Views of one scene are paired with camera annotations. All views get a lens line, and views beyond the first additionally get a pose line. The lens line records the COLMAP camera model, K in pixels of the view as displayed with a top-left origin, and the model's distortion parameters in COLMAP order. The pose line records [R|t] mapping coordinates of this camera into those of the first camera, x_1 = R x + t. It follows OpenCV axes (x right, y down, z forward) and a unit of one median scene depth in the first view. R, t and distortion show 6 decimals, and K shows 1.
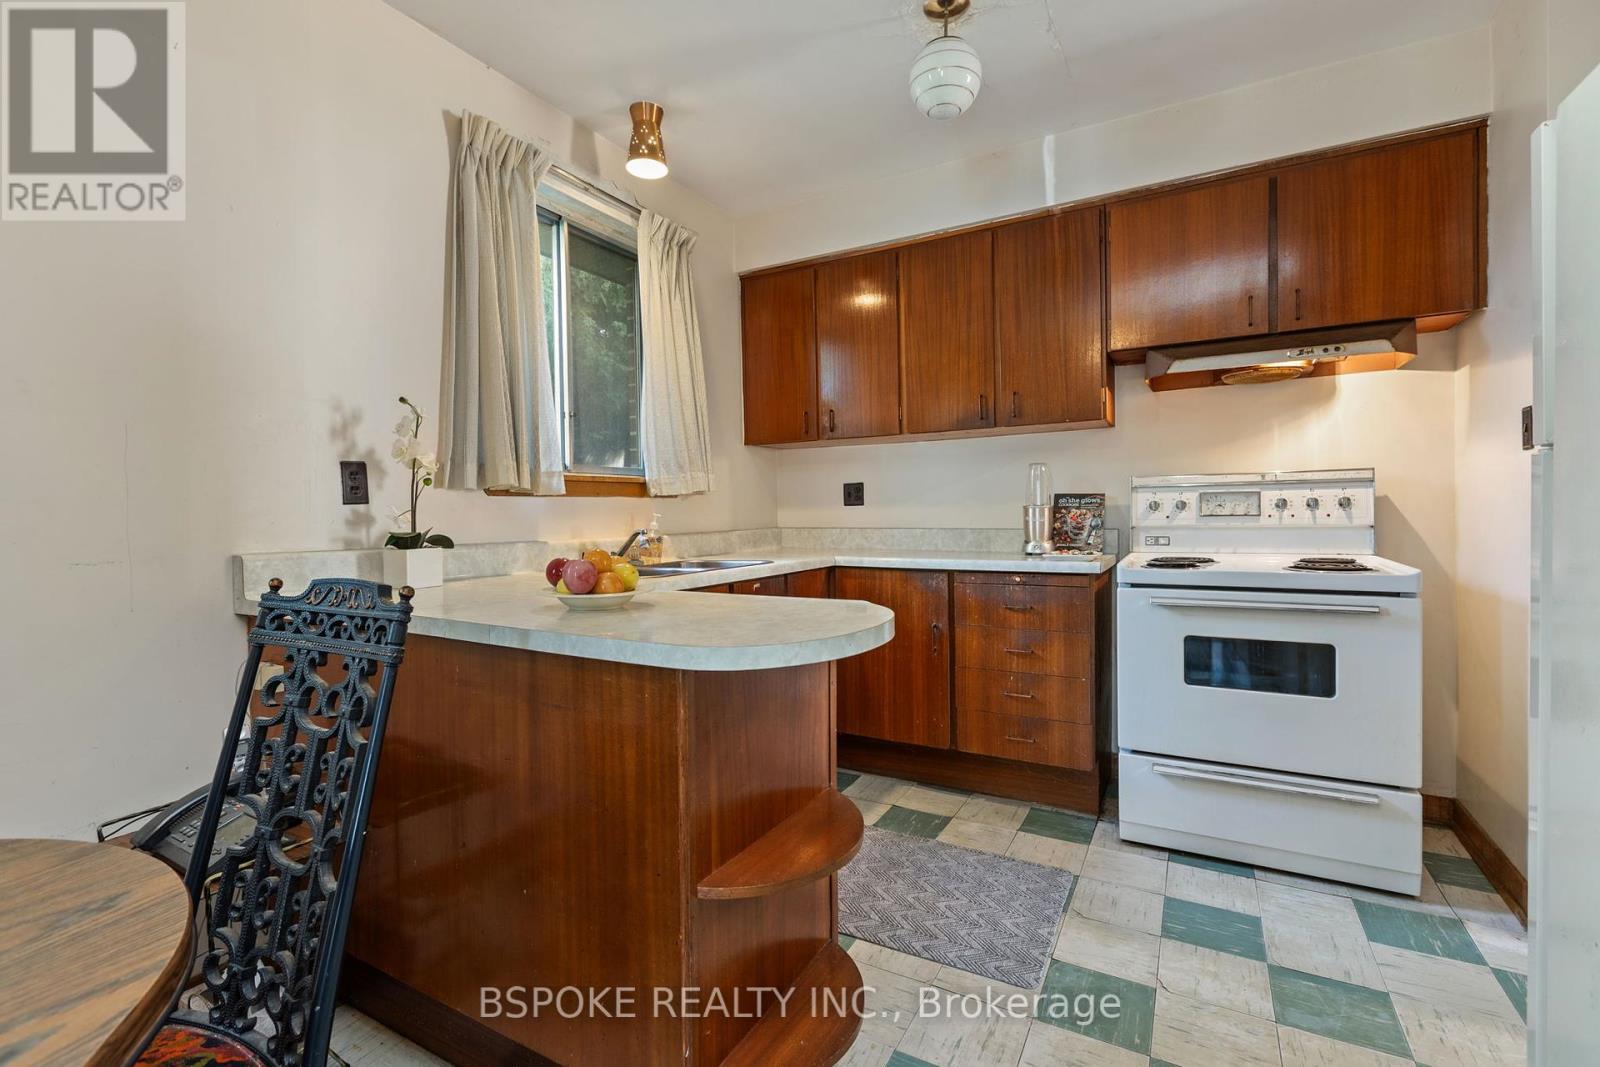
lens RADIAL K [[720.8, 0, 803.9], [0, 720.8, 525.8], [0, 0, 1]] dist [-0.002107, 0.001252]
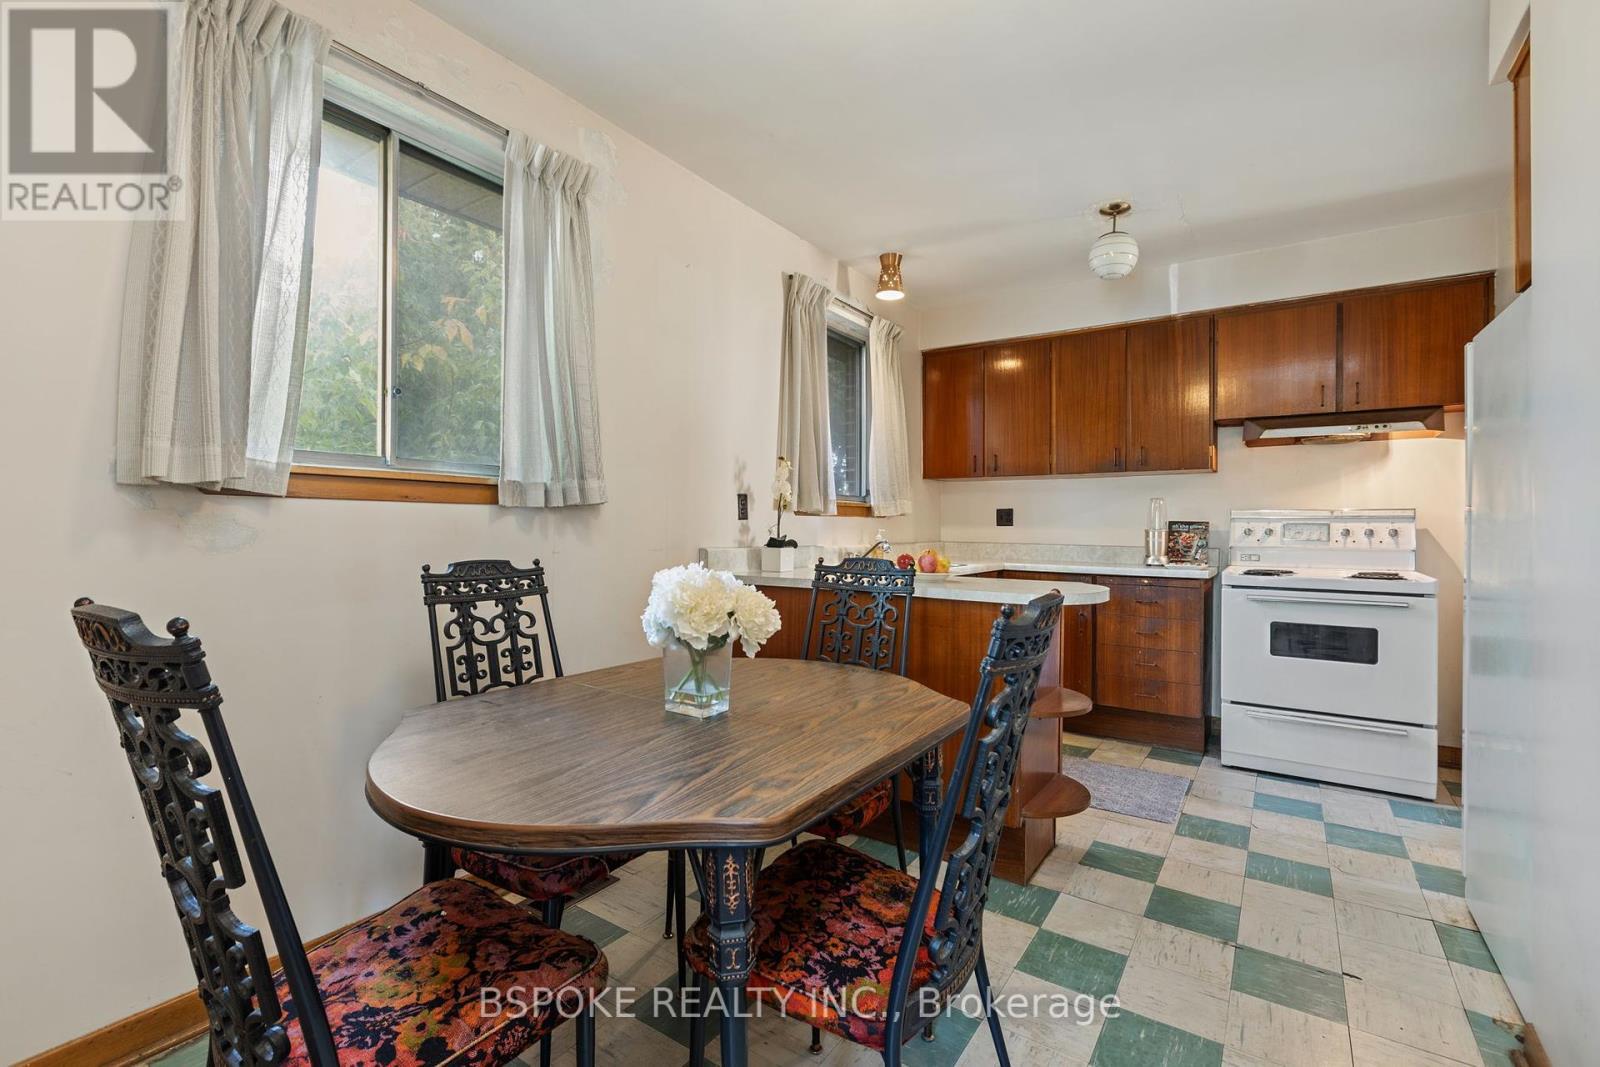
lens RADIAL K [[720.8, 0, 800.5], [0, 720.8, 525.9], [0, 0, 1]] dist [-0.002107, 0.001252]
pose [[0.995489, 0.022905, -0.092071, -0.257923], [-0.024866, 0.999487, -0.020207, 0.010907], [0.091560, 0.022405, 0.995547, -0.483253]]
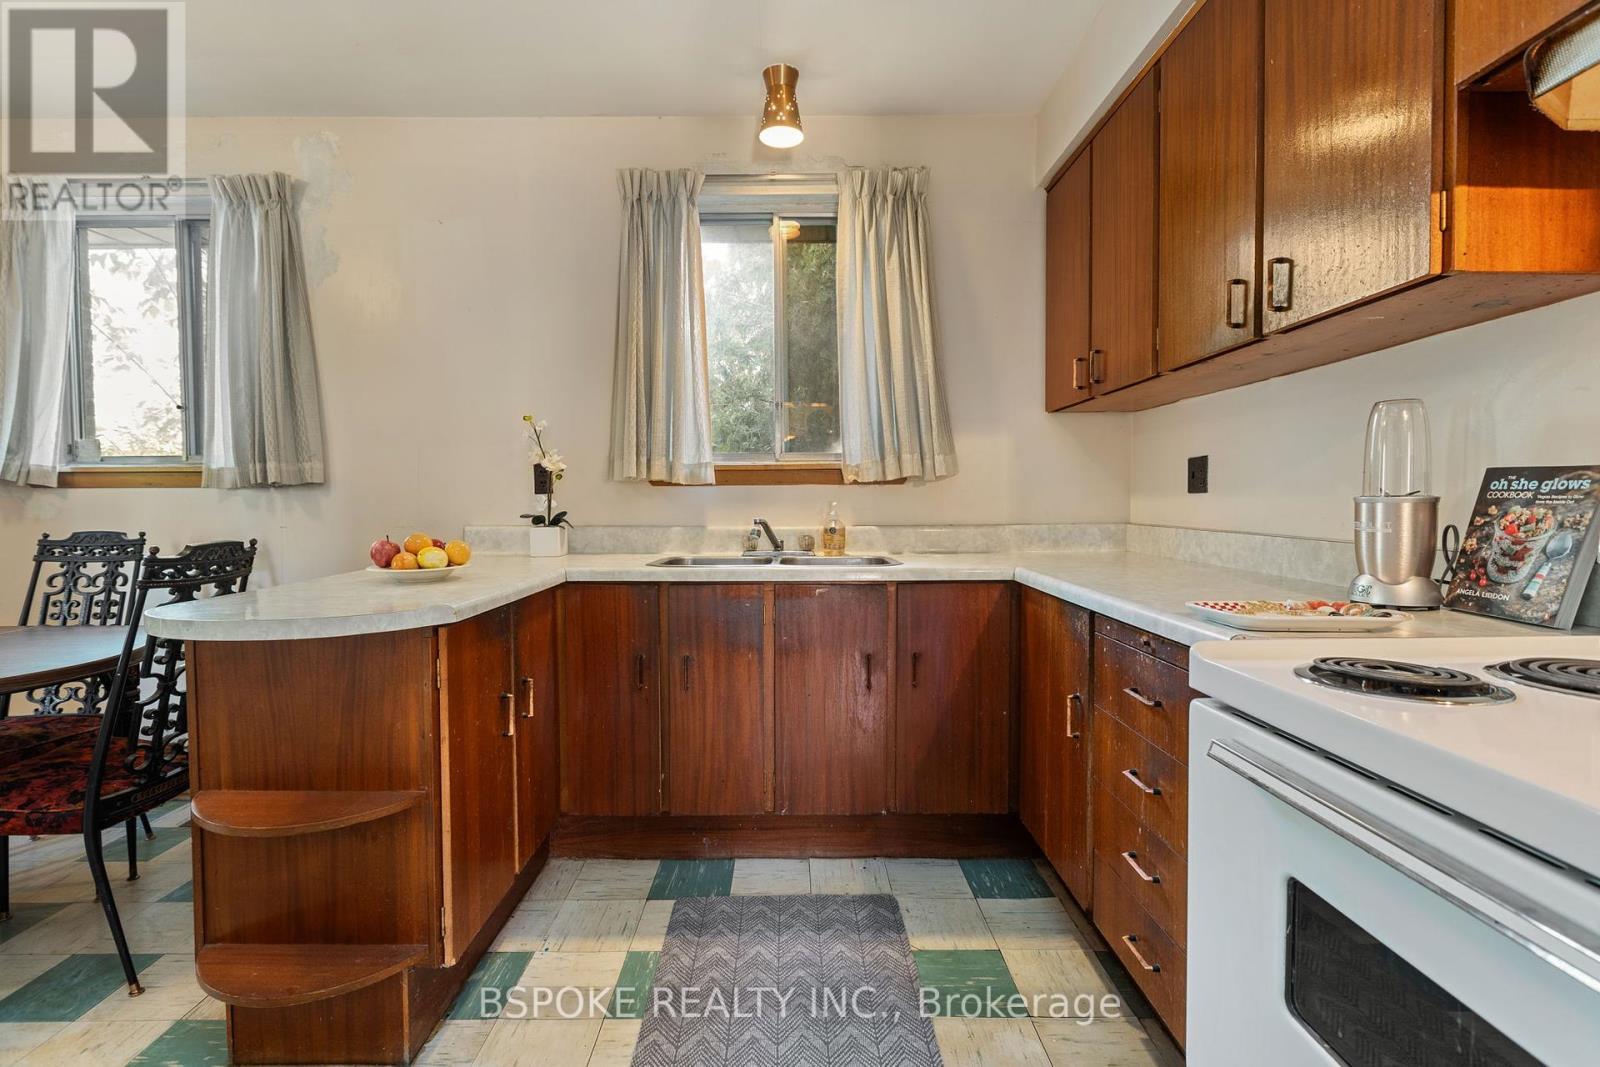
lens RADIAL K [[720.8, 0, 799.6], [0, 720.8, 525.6], [0, 0, 1]] dist [-0.002107, 0.001252]
pose [[0.486126, 0.043542, -0.872803, 0.643449], [-0.020131, 0.999051, 0.038628, -0.024044], [0.873657, -0.001208, 0.486541, 0.561742]]
